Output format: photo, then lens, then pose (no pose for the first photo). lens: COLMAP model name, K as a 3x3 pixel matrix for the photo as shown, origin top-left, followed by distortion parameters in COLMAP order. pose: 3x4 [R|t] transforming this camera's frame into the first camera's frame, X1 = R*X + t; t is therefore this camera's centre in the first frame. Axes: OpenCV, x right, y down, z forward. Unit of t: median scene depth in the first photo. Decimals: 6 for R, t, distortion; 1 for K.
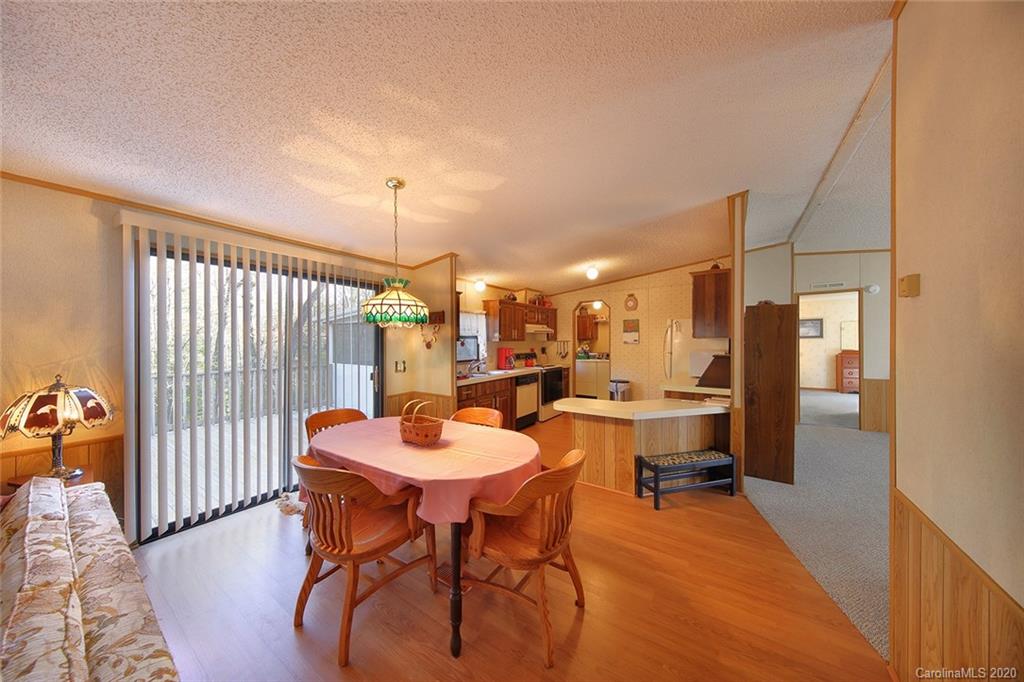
lens RADIAL K [[322.5, 0, 512.0], [0, 322.5, 341.0], [0, 0, 1]] dist [0.017902, 0.000030]
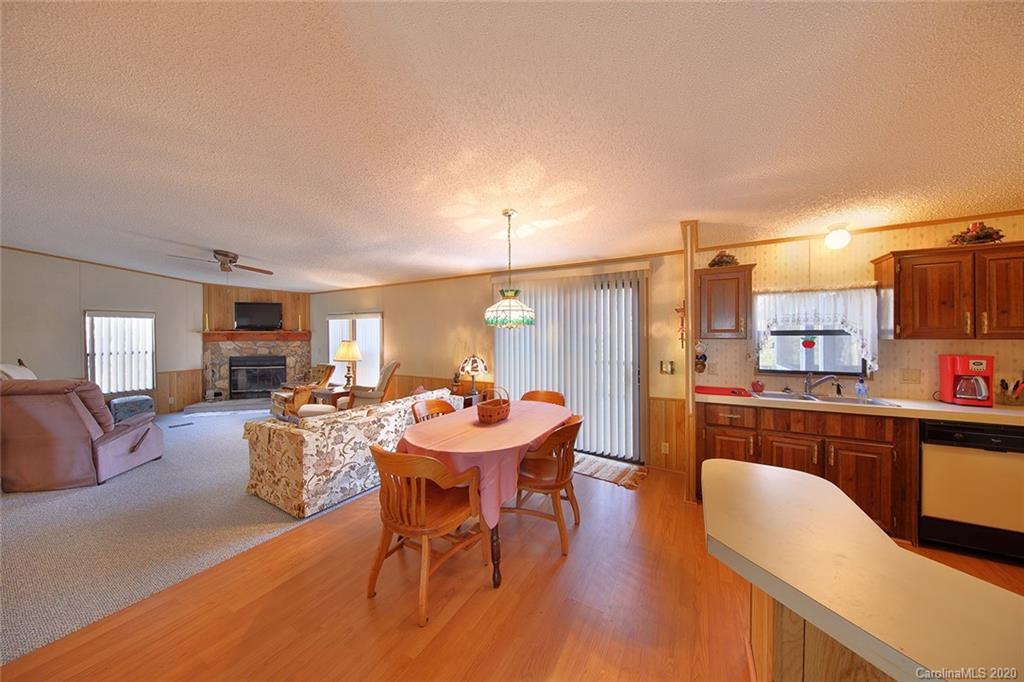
lens RADIAL K [[325.7, 0, 515.3], [0, 325.7, 339.9], [0, 0, 1]] dist [-0.003593, -0.000106]
pose [[0.091720, 0.008202, -0.995751, 0.934084], [0.000928, 0.999965, 0.008323, -0.007169], [0.995784, -0.001688, 0.091709, 0.942301]]
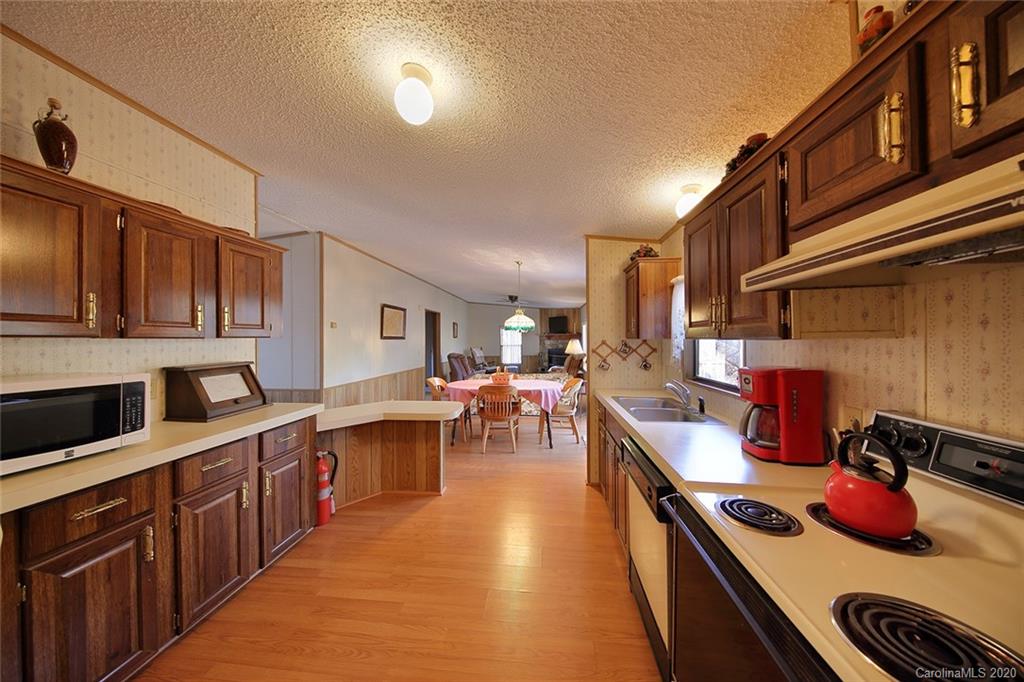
lens RADIAL K [[325.7, 0, 515.3], [0, 325.7, 339.9], [0, 0, 1]] dist [-0.003593, -0.000106]
pose [[-0.878395, 0.009539, -0.477840, 0.688735], [0.008209, 0.999954, 0.004872, -0.004279], [0.477865, 0.000357, -0.878433, 2.906779]]
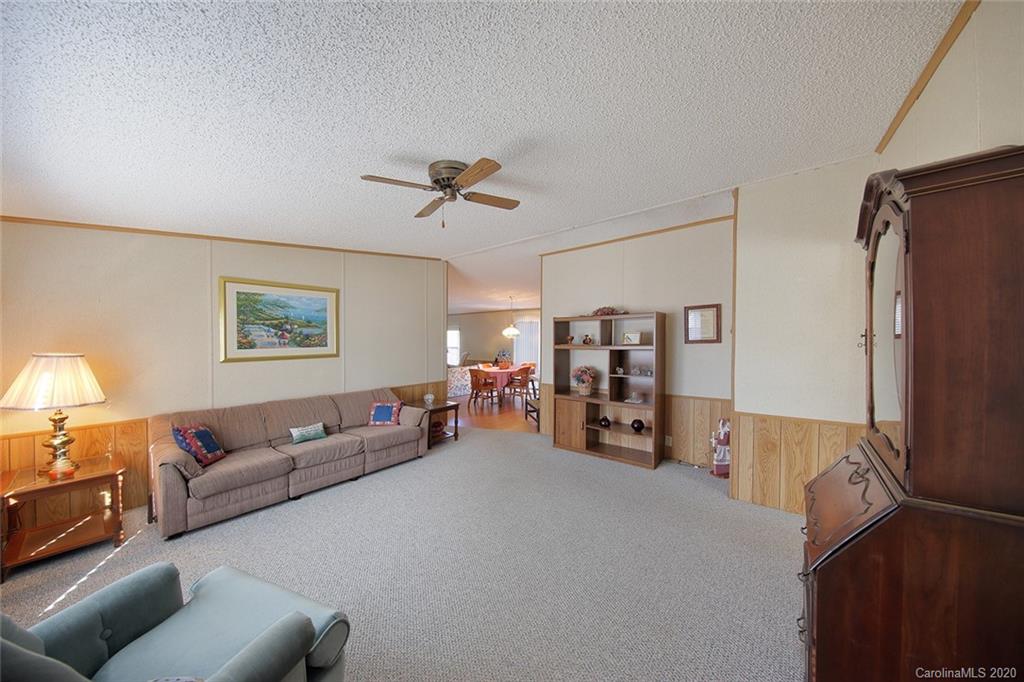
lens RADIAL K [[342.5, 0, 512.0], [0, 342.5, 341.0], [0, 0, 1]] dist [-0.000355, -0.000041]
pose [[-0.068516, -0.000497, -0.997650, 3.467169], [-0.000552, 1.000000, -0.000460, -0.022561], [0.997650, 0.000519, -0.068516, 1.319567]]
